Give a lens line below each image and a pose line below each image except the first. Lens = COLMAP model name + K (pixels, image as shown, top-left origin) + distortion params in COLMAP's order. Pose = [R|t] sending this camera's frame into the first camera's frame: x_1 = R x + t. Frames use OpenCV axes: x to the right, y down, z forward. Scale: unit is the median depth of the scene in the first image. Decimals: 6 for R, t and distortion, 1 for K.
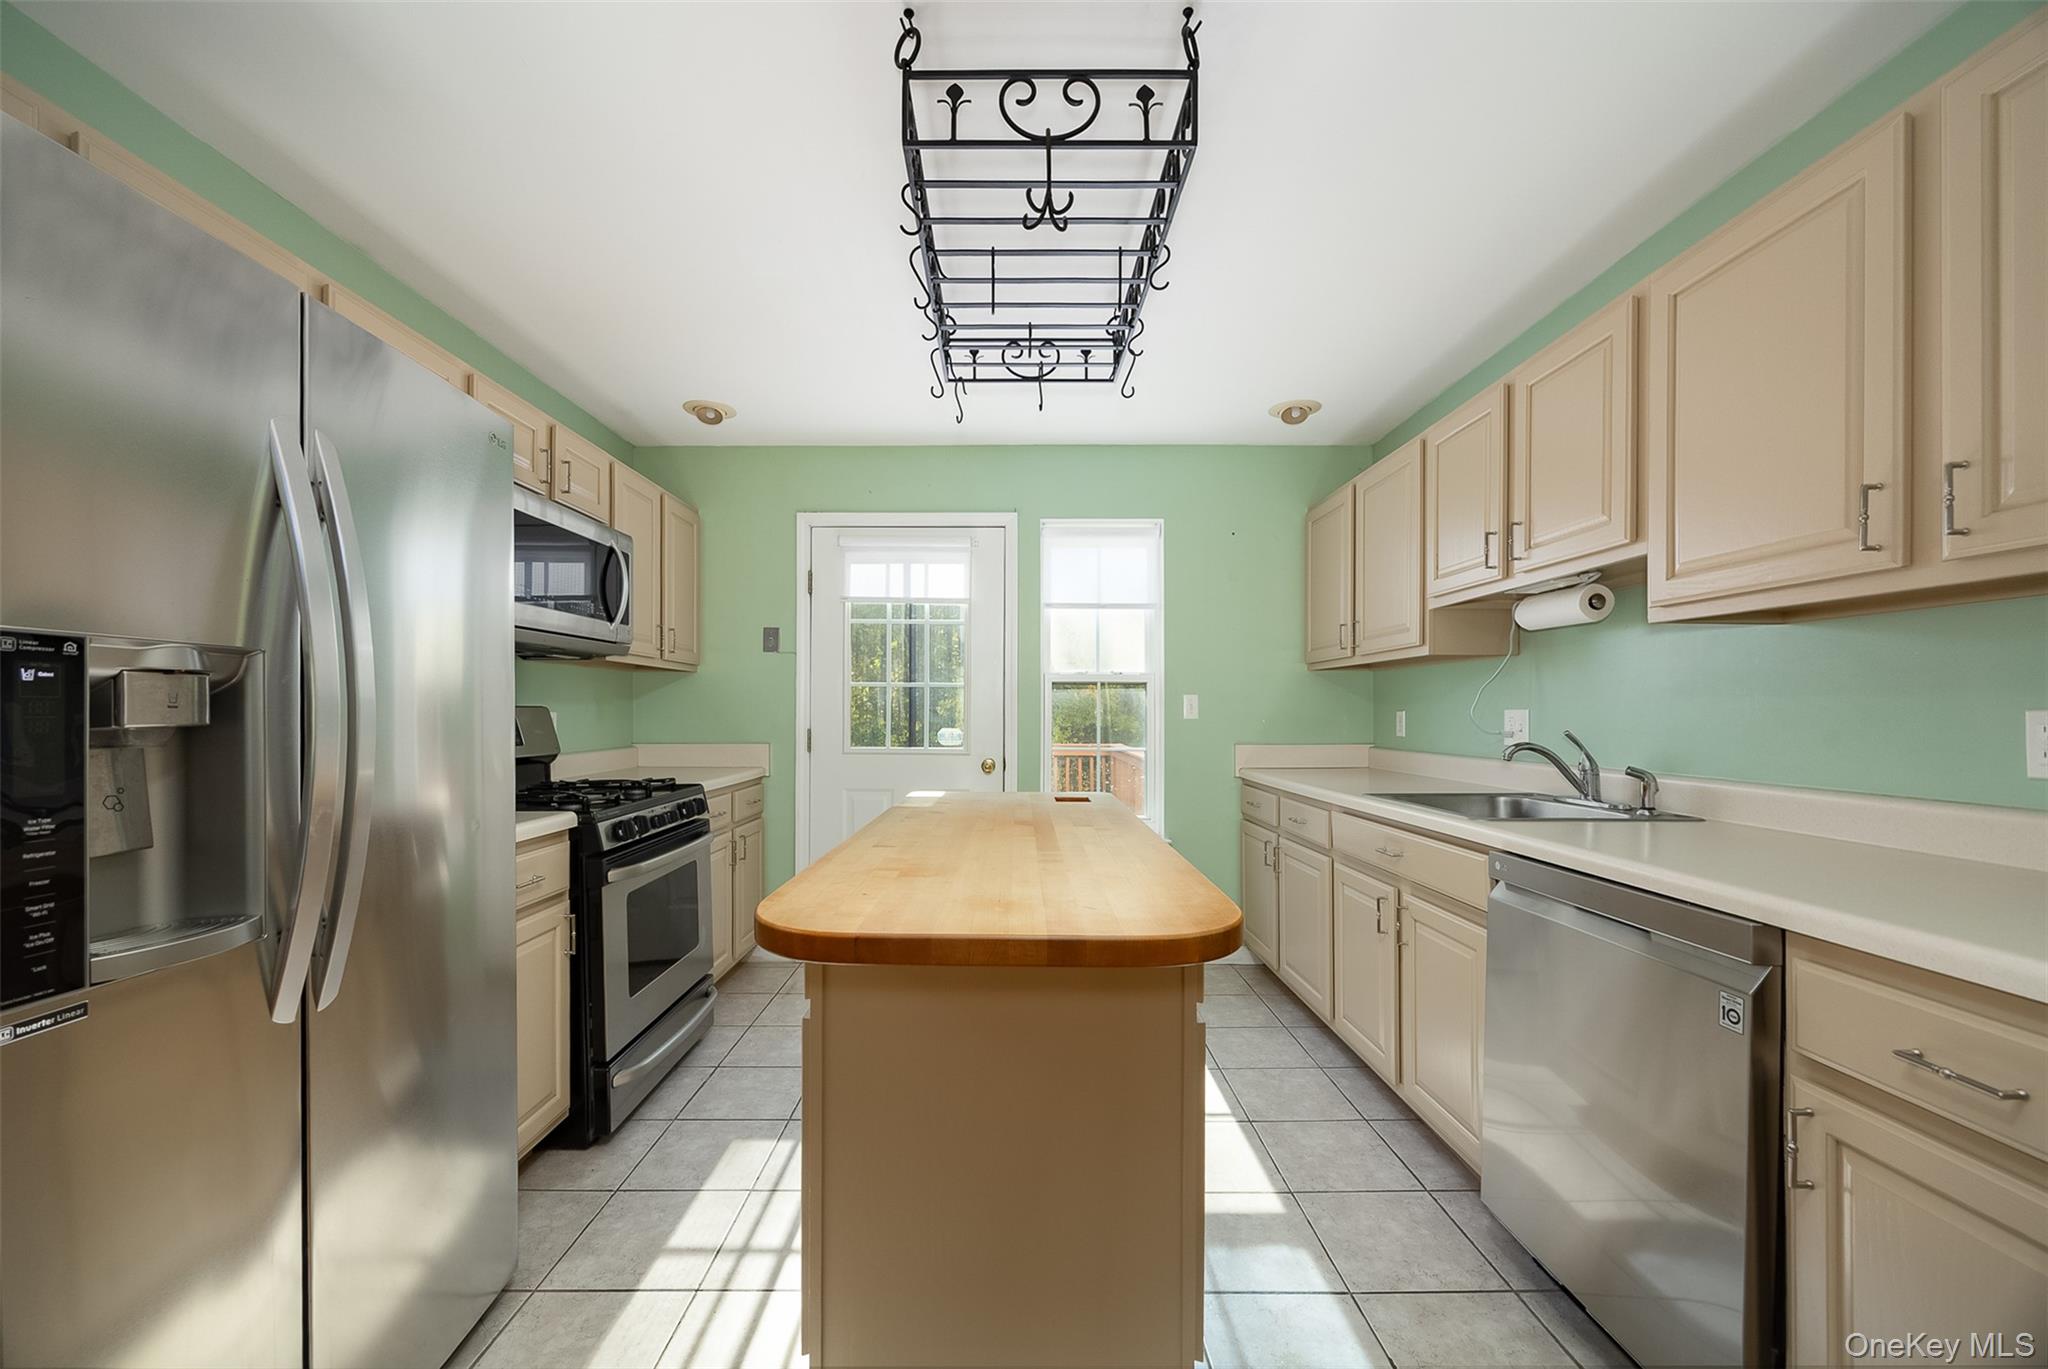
lens RADIAL K [[795.3, 0, 1022.1], [0, 795.3, 705.1], [0, 0, 1]] dist [-0.003462, -0.000211]
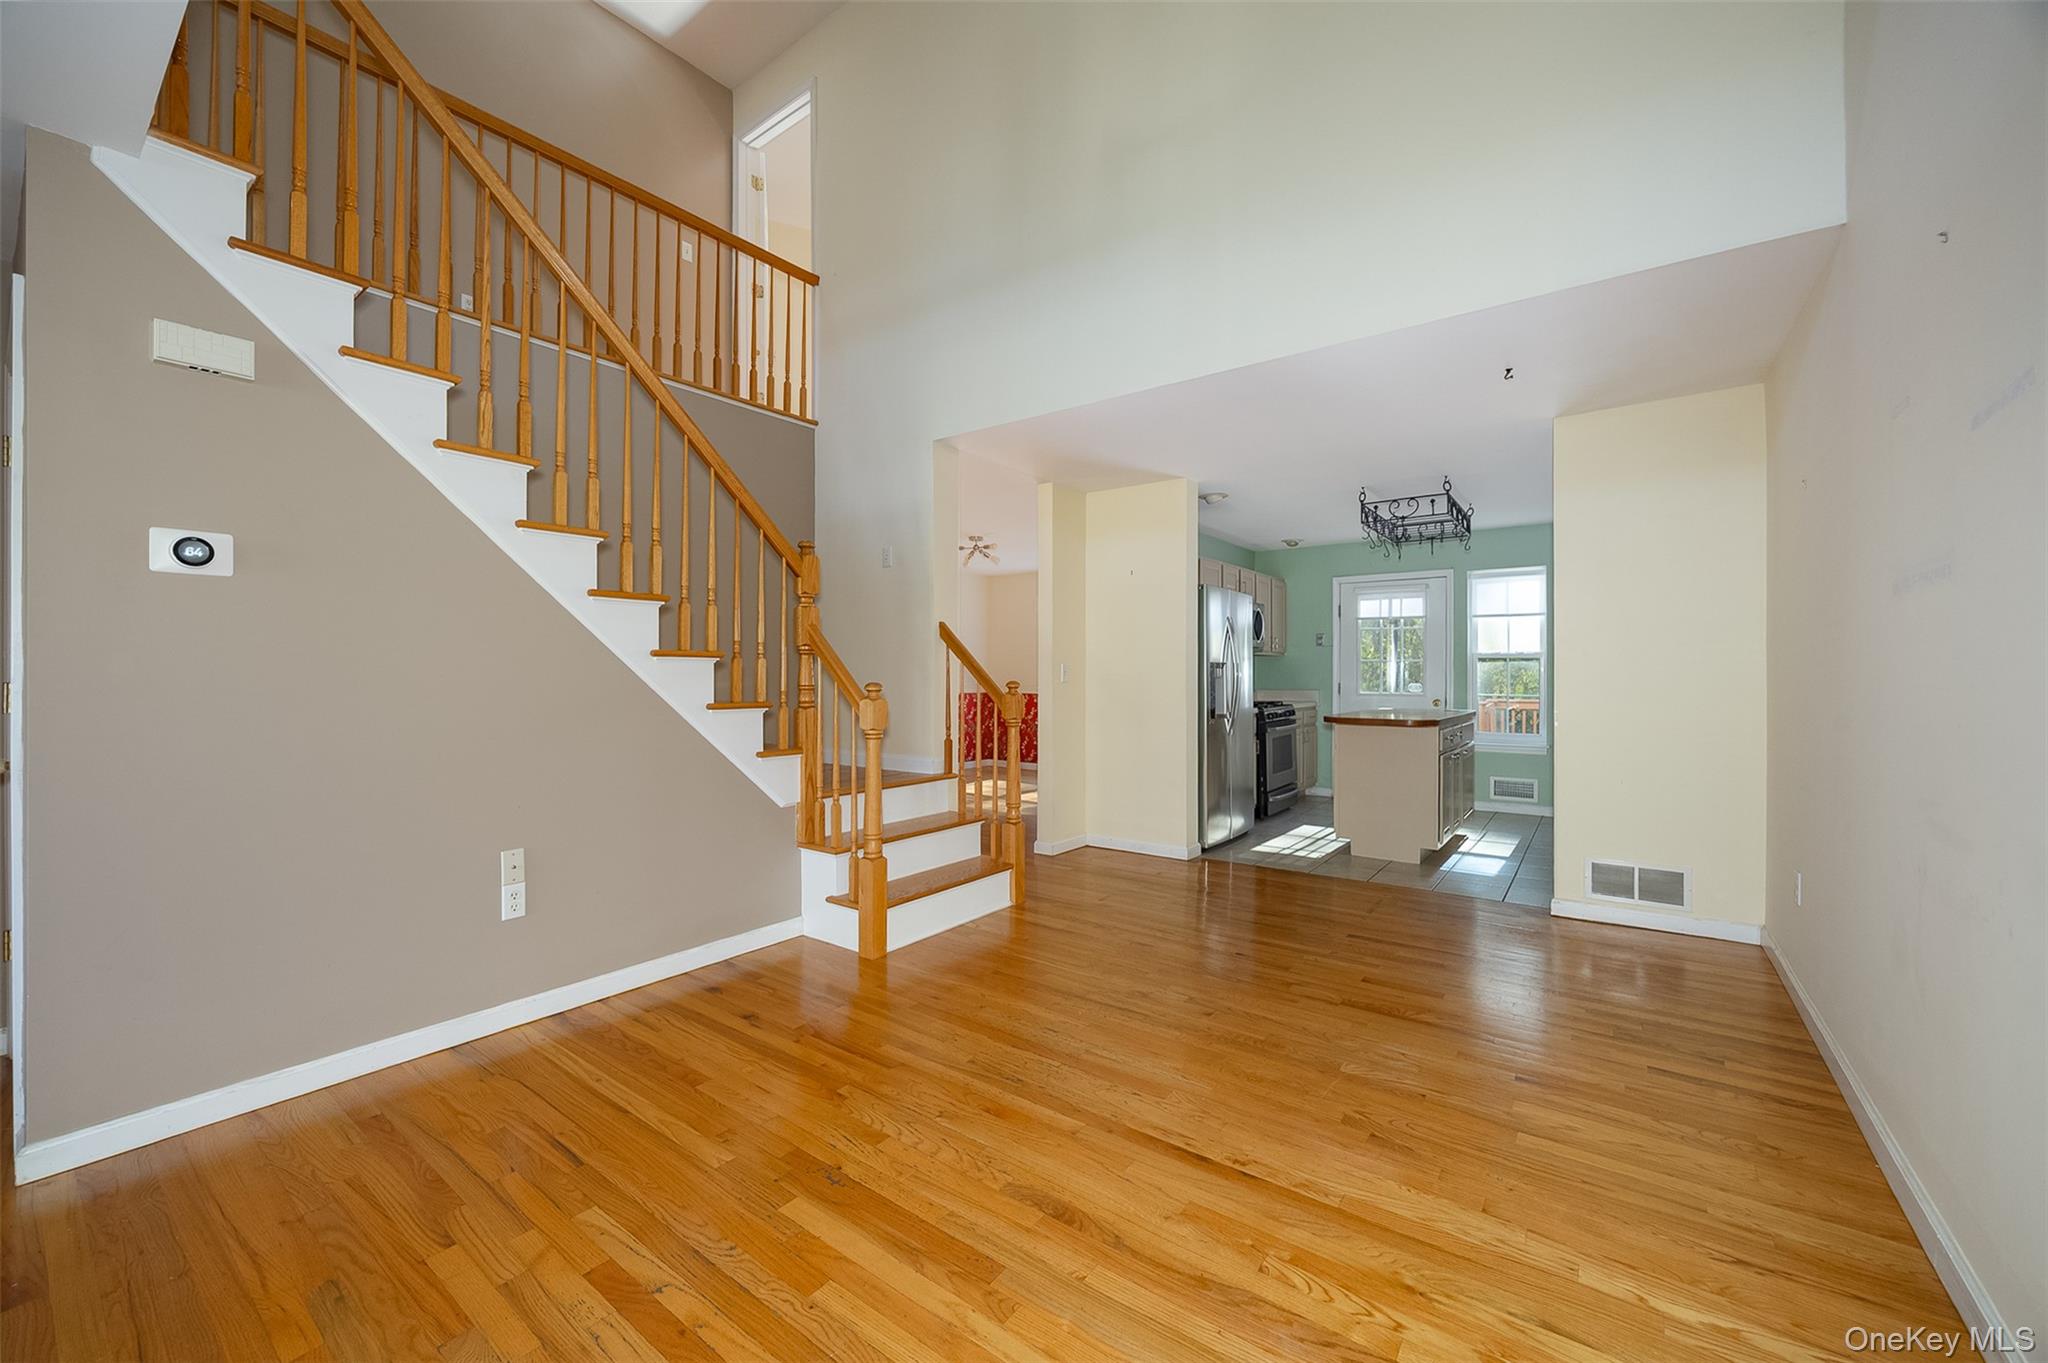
lens RADIAL K [[795.3, 0, 1023.2], [0, 795.3, 672.8], [0, 0, 1]] dist [-0.003462, -0.000211]
pose [[0.798244, -0.005034, -0.602313, 0.344131], [0.004552, 0.999987, -0.002325, 0.004880], [0.602316, -0.000886, 0.798257, -1.228552]]
